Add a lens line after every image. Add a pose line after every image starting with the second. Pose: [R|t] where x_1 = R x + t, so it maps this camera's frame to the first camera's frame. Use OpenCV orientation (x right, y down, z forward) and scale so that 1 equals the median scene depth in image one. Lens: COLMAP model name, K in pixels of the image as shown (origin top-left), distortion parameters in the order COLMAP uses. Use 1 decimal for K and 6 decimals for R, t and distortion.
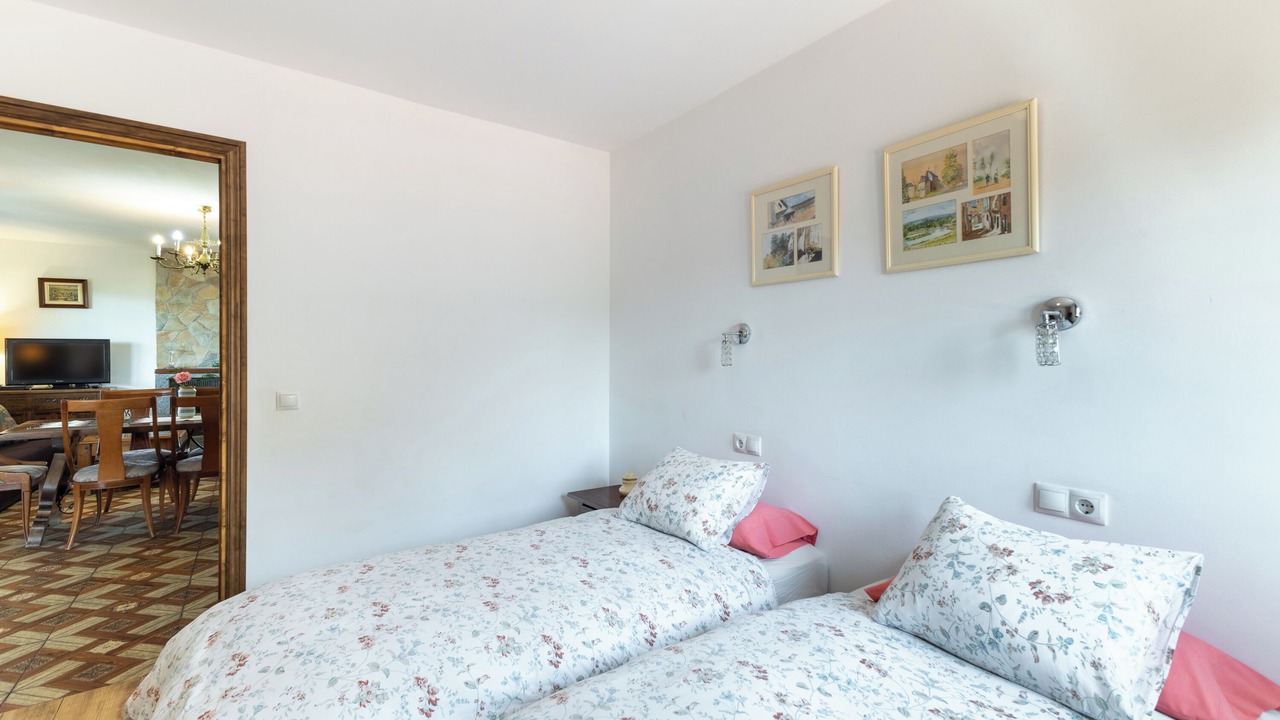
lens RADIAL K [[507.4, 0, 635.0], [0, 507.4, 360.7], [0, 0, 1]] dist [0.002112, 0.000279]
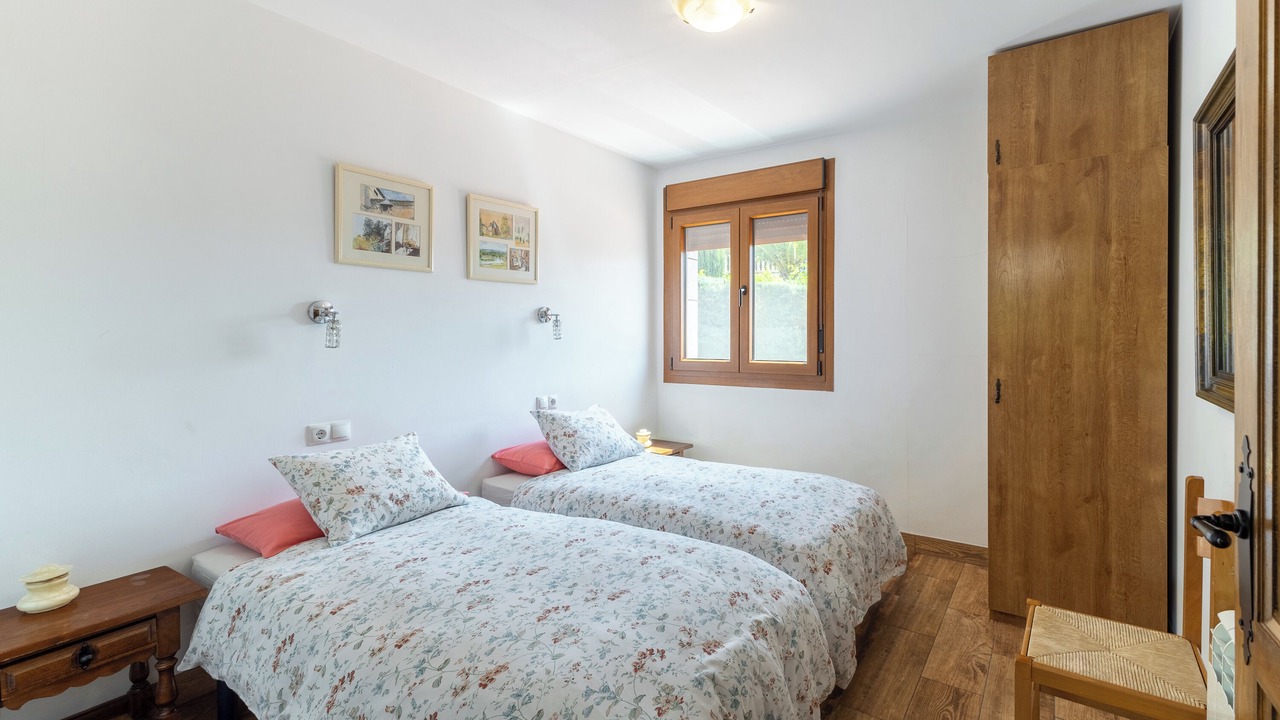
lens RADIAL K [[569.1, 0, 647.7], [0, 569.1, 350.8], [0, 0, 1]] dist [-0.001457, 0.000284]
pose [[-0.267173, -0.027069, 0.963268, -1.329301], [0.017327, 0.999309, 0.032888, -0.011743], [-0.963493, 0.025477, -0.266519, 1.032369]]
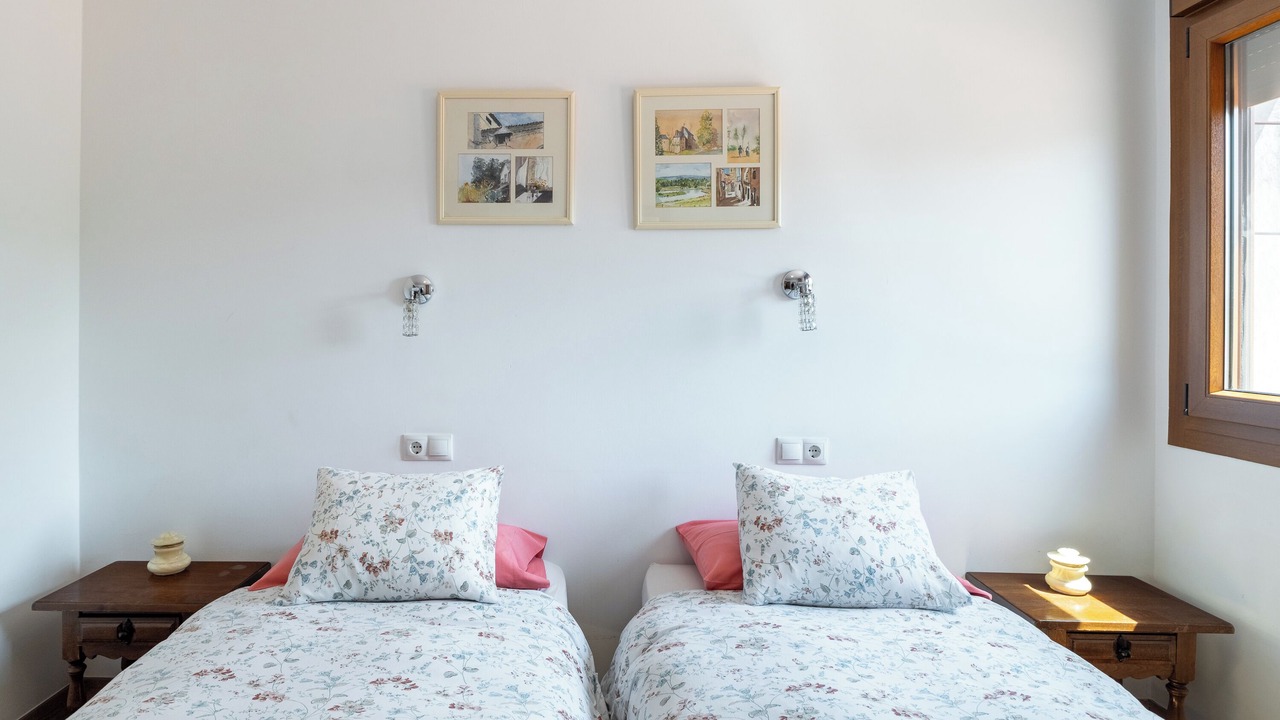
lens RADIAL K [[699.8, 0, 543.9], [0, 699.8, 327.2], [0, 0, 1]] dist [-0.018856, 0.001024]
pose [[0.643780, -0.002719, 0.765206, -0.595006], [0.005875, 0.999982, -0.001390, 0.000222], [-0.765188, 0.005391, 0.643784, 0.366505]]
